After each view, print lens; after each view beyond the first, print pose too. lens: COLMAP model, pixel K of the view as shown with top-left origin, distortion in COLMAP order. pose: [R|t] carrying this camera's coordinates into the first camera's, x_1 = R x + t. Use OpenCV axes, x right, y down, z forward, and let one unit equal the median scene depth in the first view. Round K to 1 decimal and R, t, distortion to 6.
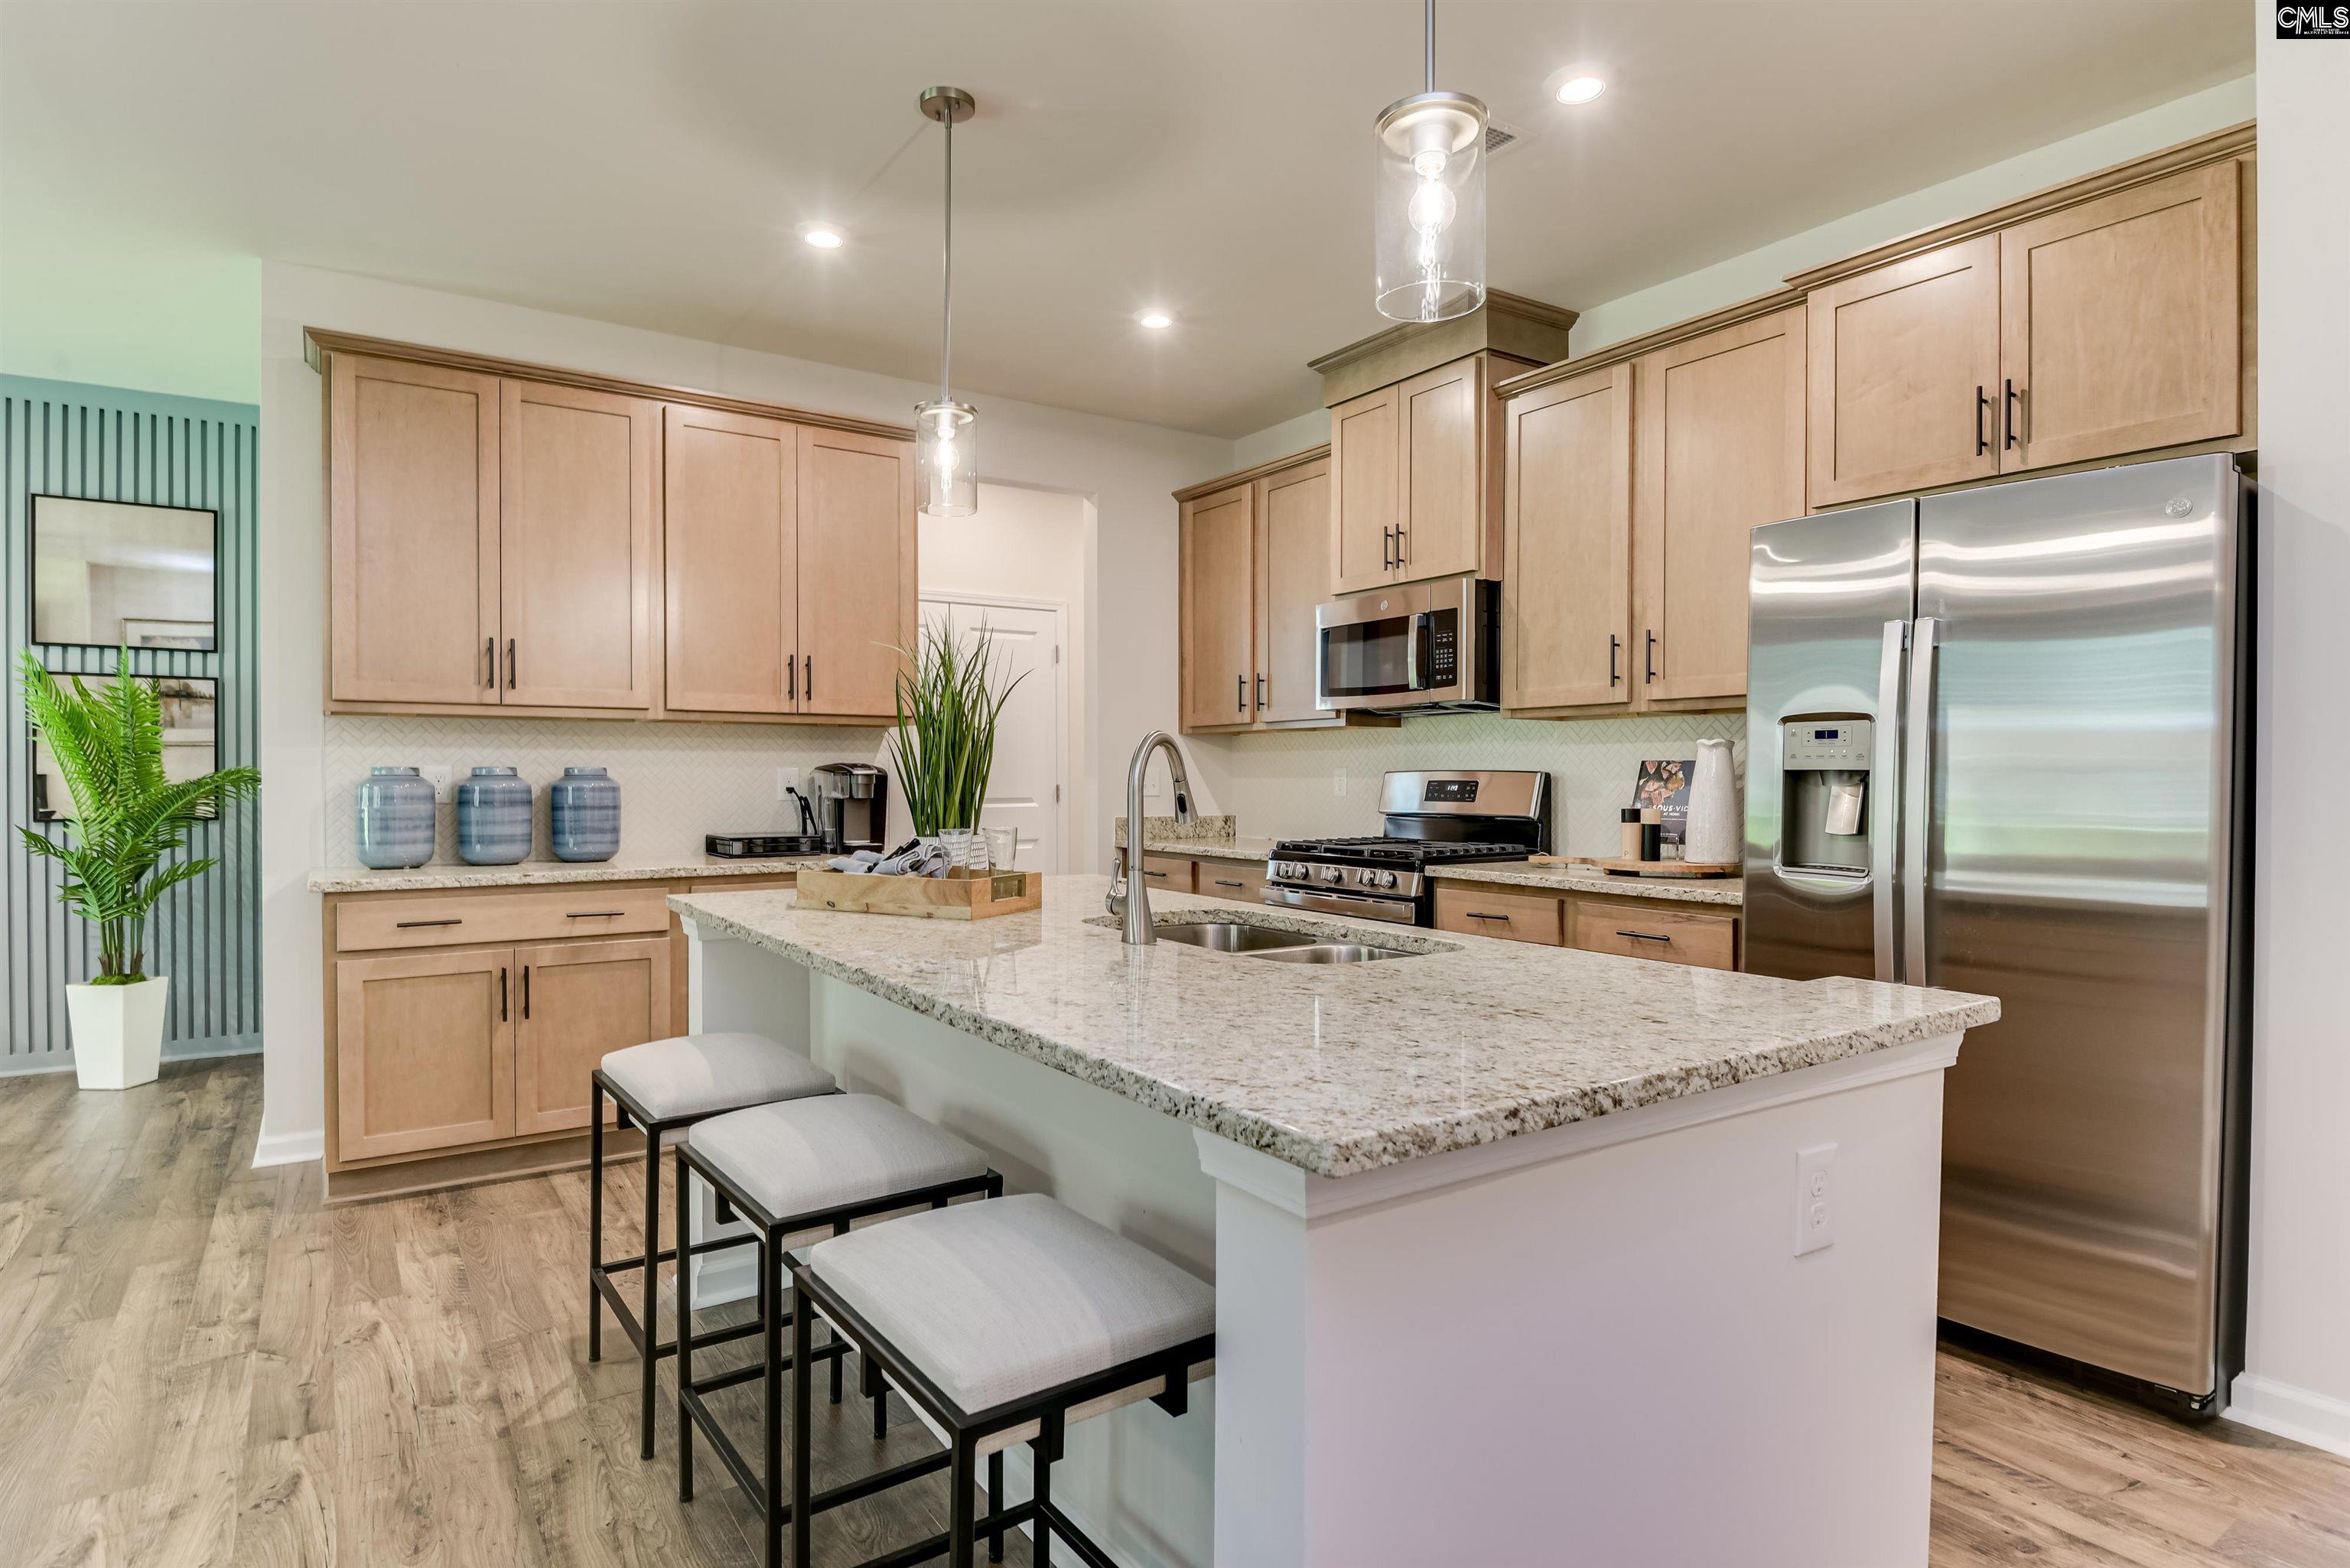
lens RADIAL K [[1254.2, 0, 1181.5], [0, 1254.2, 793.2], [0, 0, 1]] dist [0.000416, -0.010922]
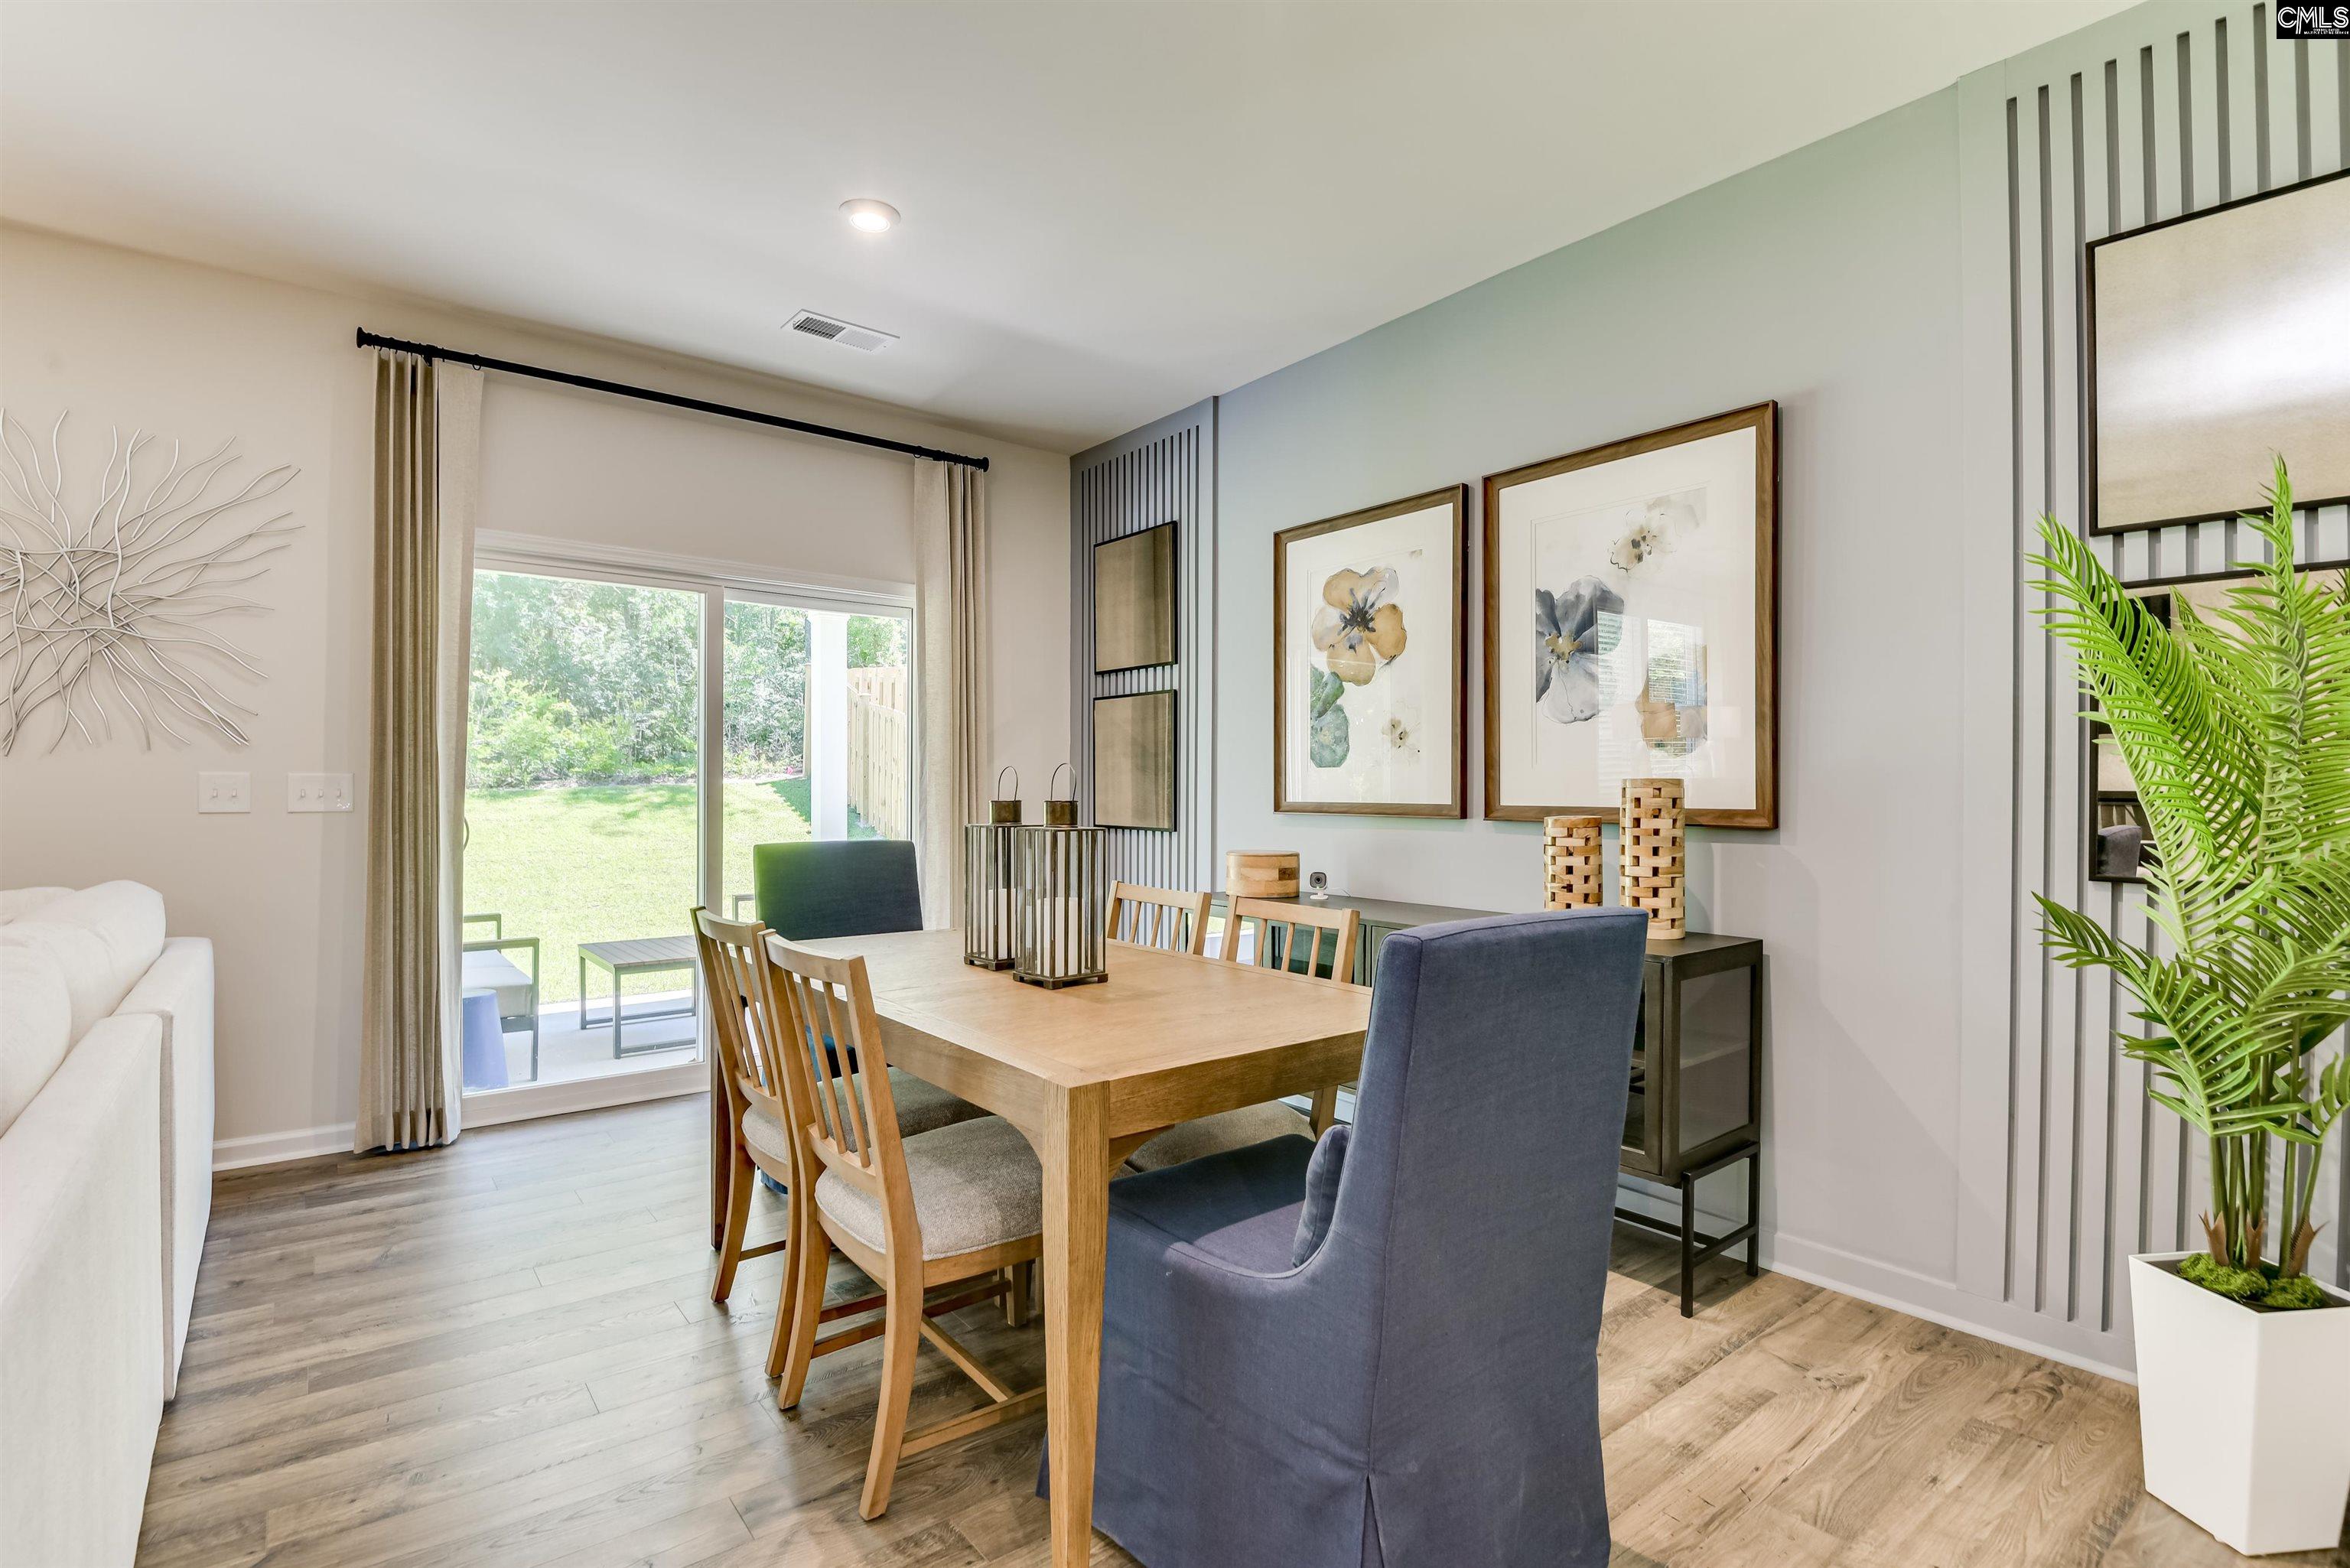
lens RADIAL K [[1097.8, 0, 1175.0], [0, 1097.8, 784.0], [0, 0, 1]] dist [0.030728, -0.028547]
pose [[0.069485, -0.005044, -0.997570, -0.597942], [-0.018301, 0.999812, -0.006330, -0.008878], [0.997415, 0.018697, 0.069380, 0.716665]]
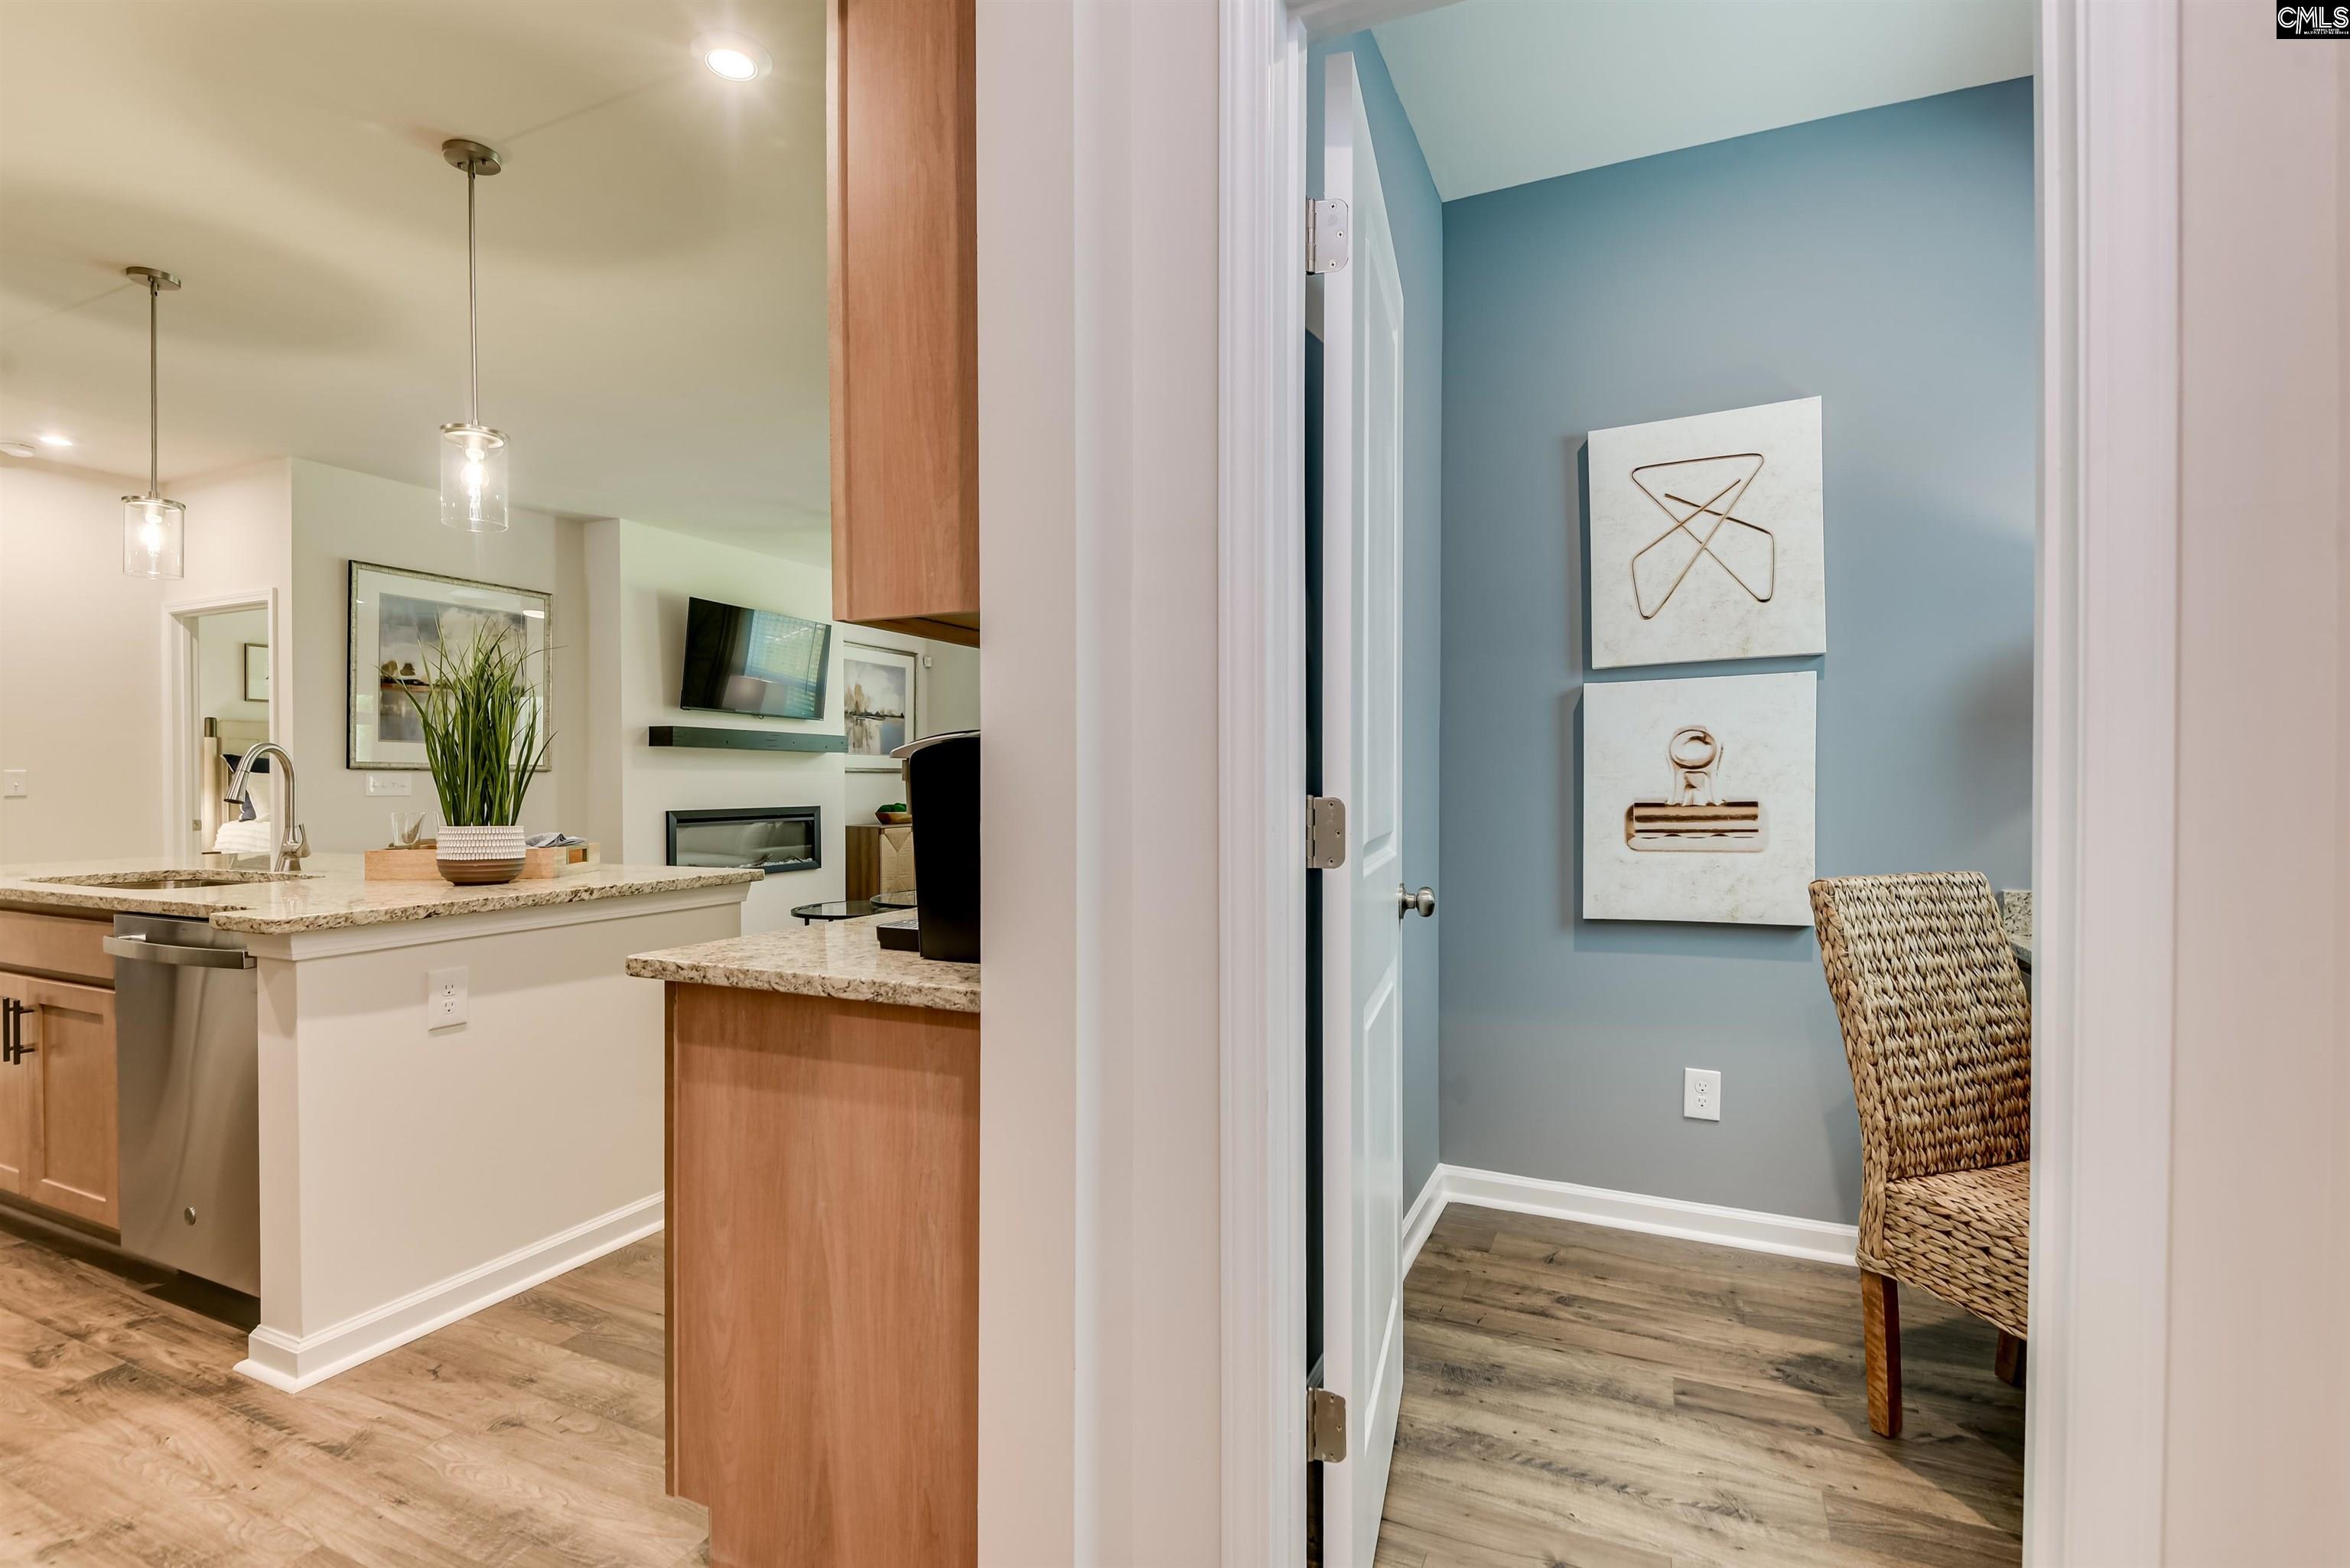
lens RADIAL K [[1063.1, 0, 1191.8], [0, 1063.1, 784.1], [0, 0, 1]] dist [0.000104, -0.000478]
pose [[-0.848156, 0.001315, -0.529745, -0.154460], [-0.008776, 0.999825, 0.016533, -0.018422], [0.529674, 0.018671, -0.847996, 1.517633]]
